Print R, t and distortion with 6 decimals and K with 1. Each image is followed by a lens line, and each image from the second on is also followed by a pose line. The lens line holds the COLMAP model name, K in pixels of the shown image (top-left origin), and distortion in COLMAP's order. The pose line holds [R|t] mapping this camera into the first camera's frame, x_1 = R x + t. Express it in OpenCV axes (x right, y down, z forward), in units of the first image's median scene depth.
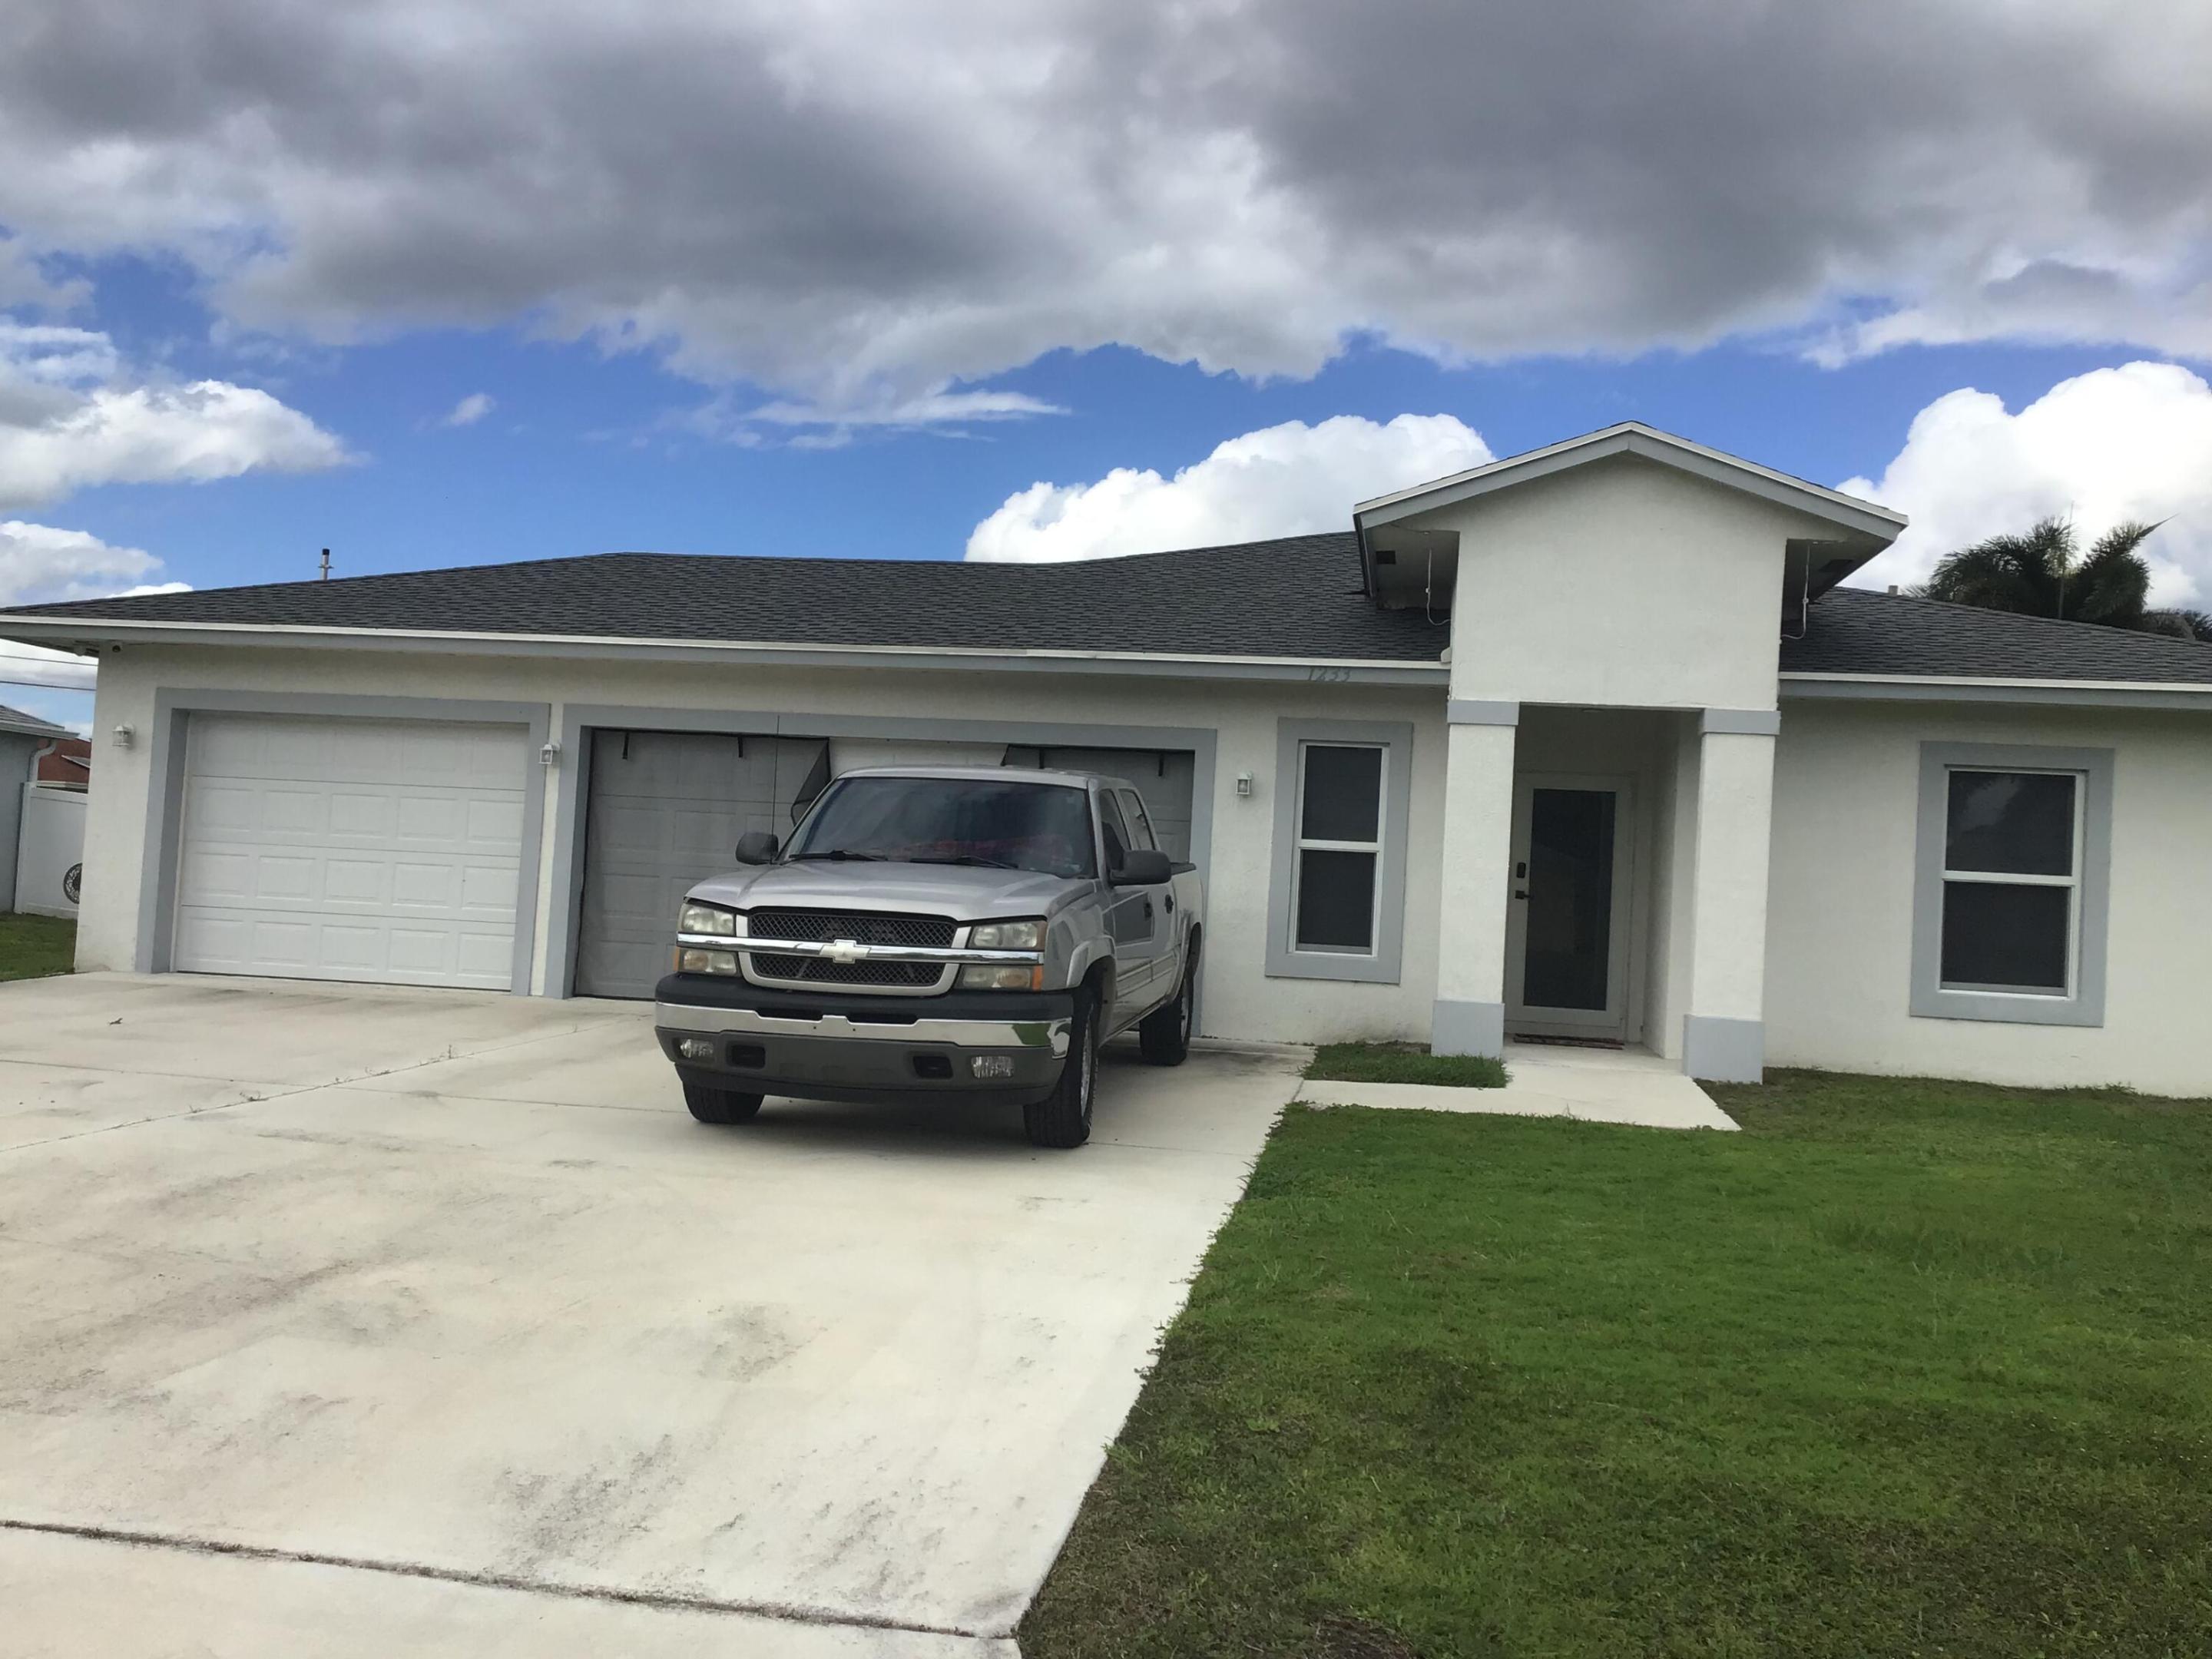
lens RADIAL K [[2051.5, 0, 1110.7], [0, 2051.5, 842.1], [0, 0, 1]] dist [0.091916, -0.190720]
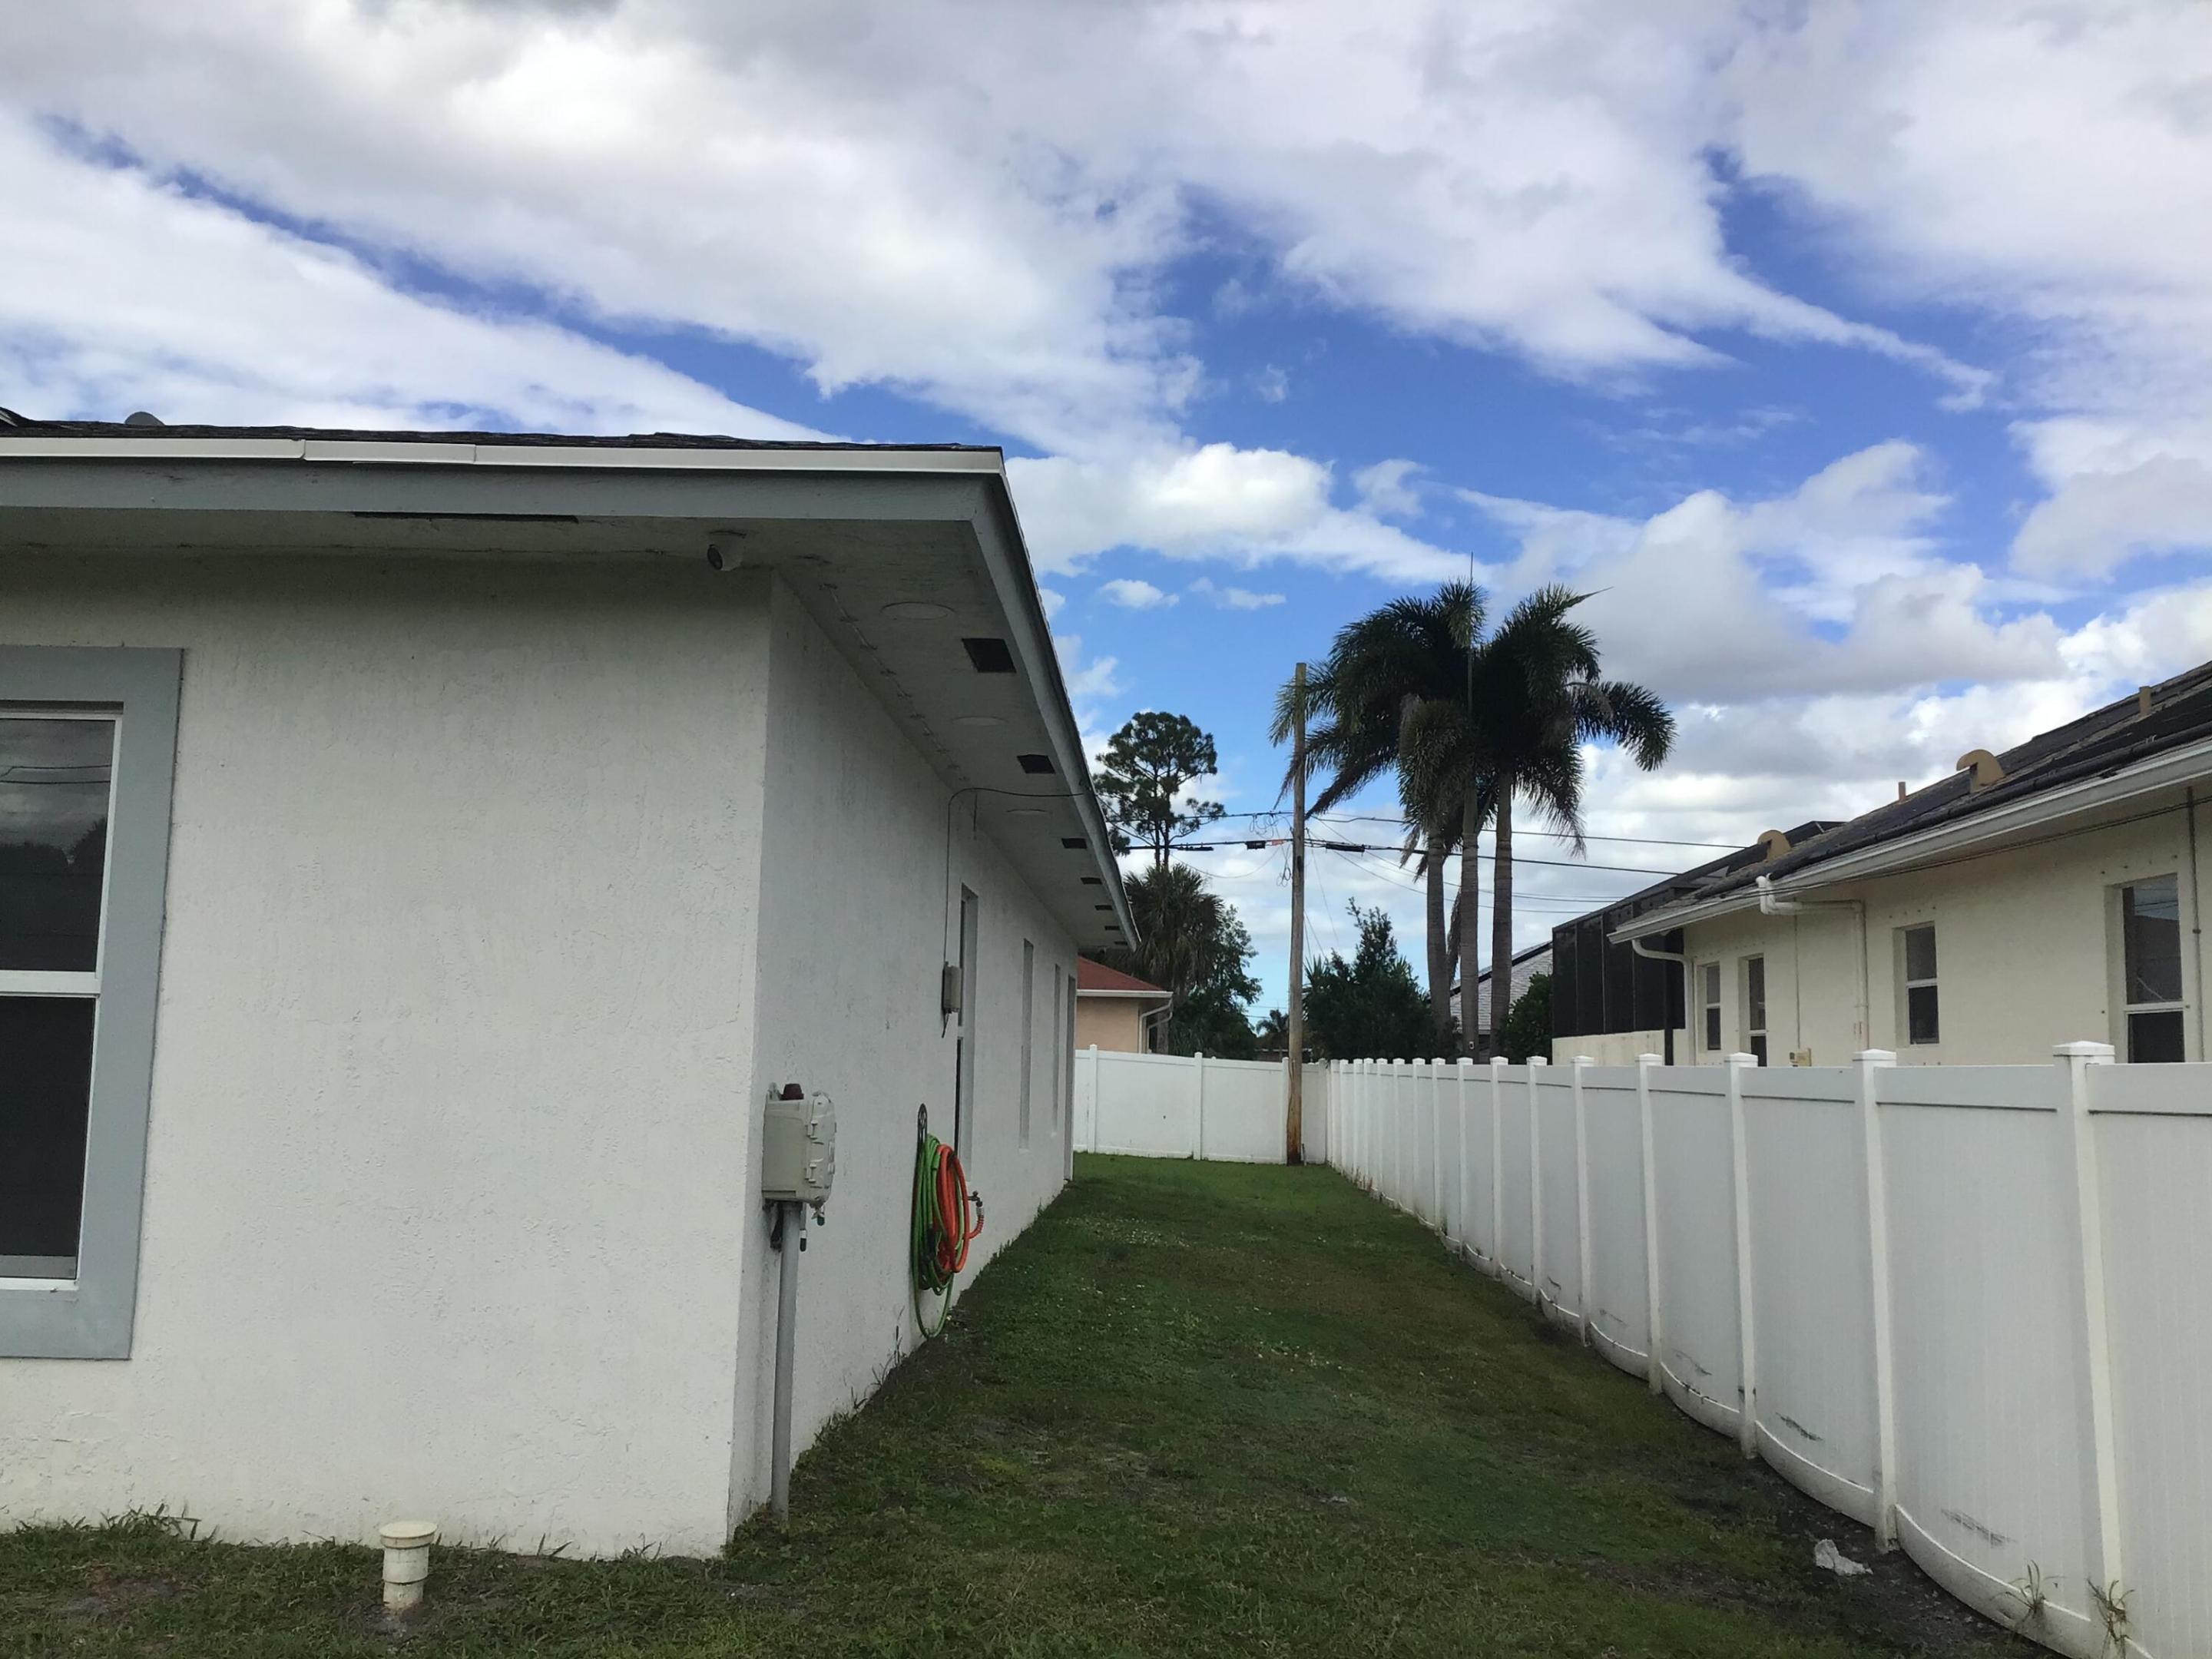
lens RADIAL K [[2009.2, 0, 1102.3], [0, 2009.2, 793.3], [0, 0, 1]] dist [0.098010, -0.000465]
pose [[0.994925, -0.015922, 0.099351, 0.617393], [0.026090, 0.994452, -0.101901, 0.027695], [-0.097178, 0.103976, 0.989821, 0.584201]]
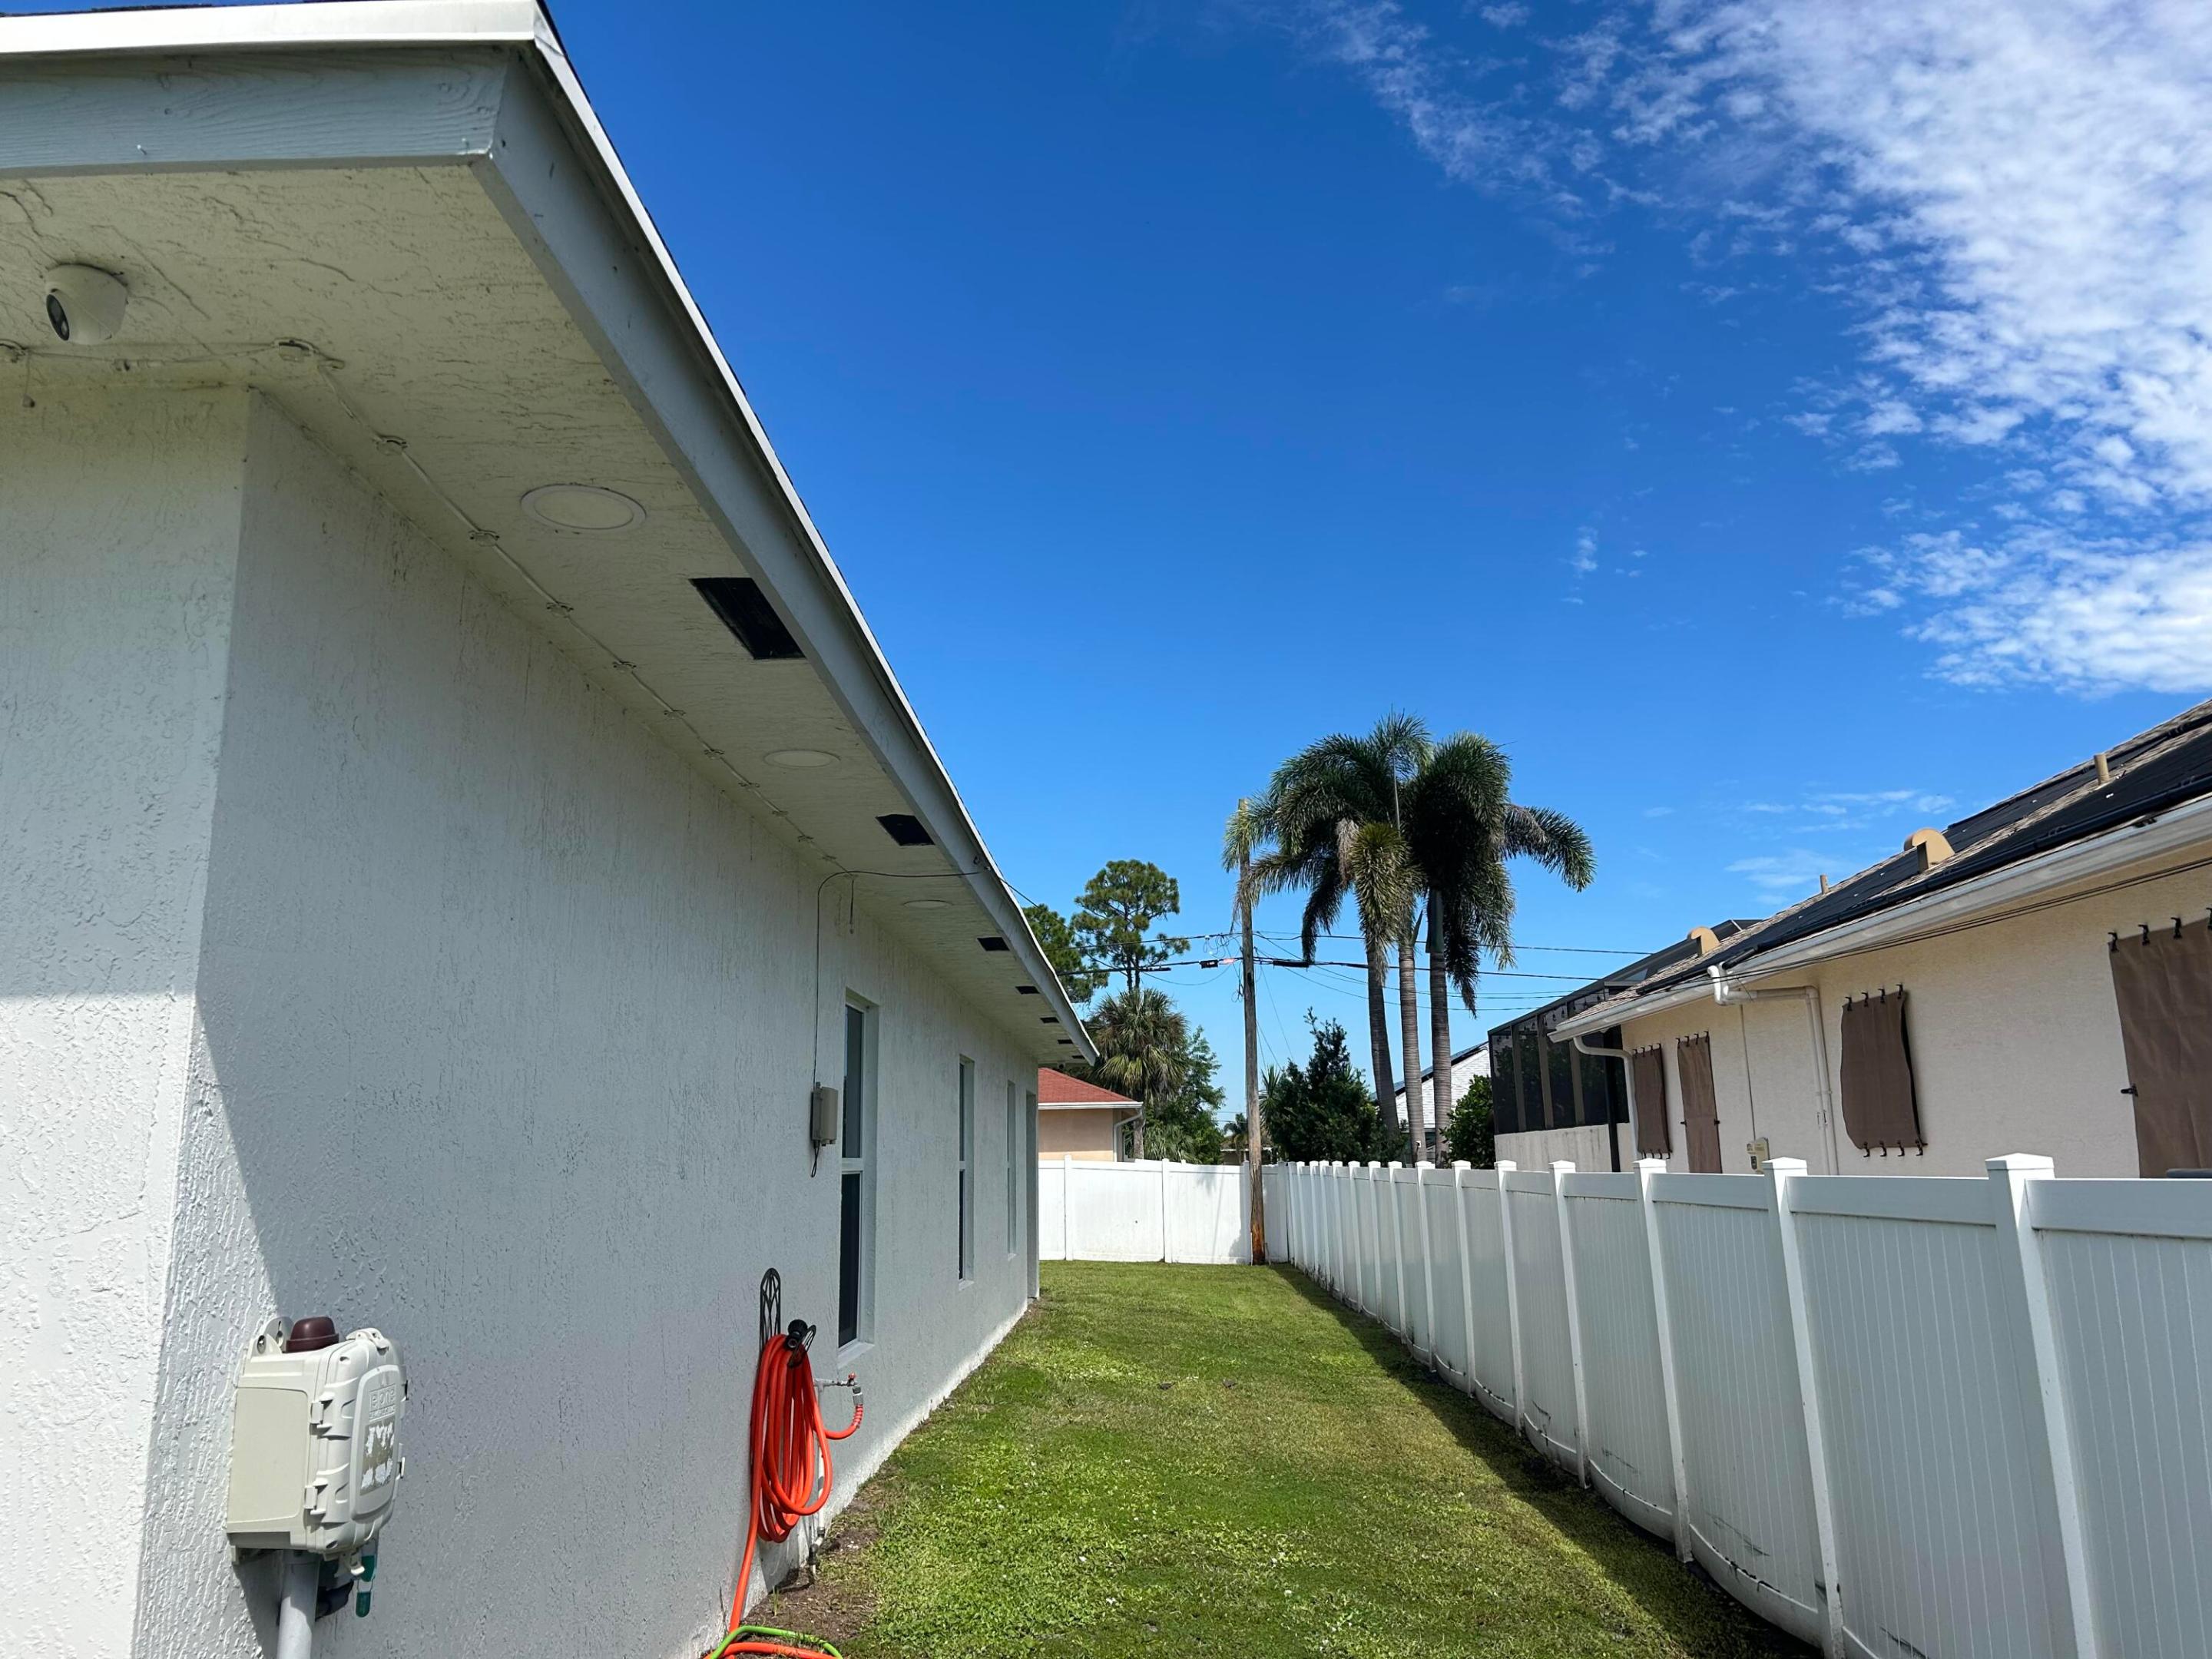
lens RADIAL K [[1624.1, 0, 1097.0], [0, 1624.1, 820.1], [0, 0, 1]] dist [0.113835, -0.188708]
pose [[0.993469, -0.044133, 0.105225, 0.682797], [0.062117, 0.982732, -0.174297, 0.025159], [-0.095715, 0.179695, 0.979055, 0.890191]]
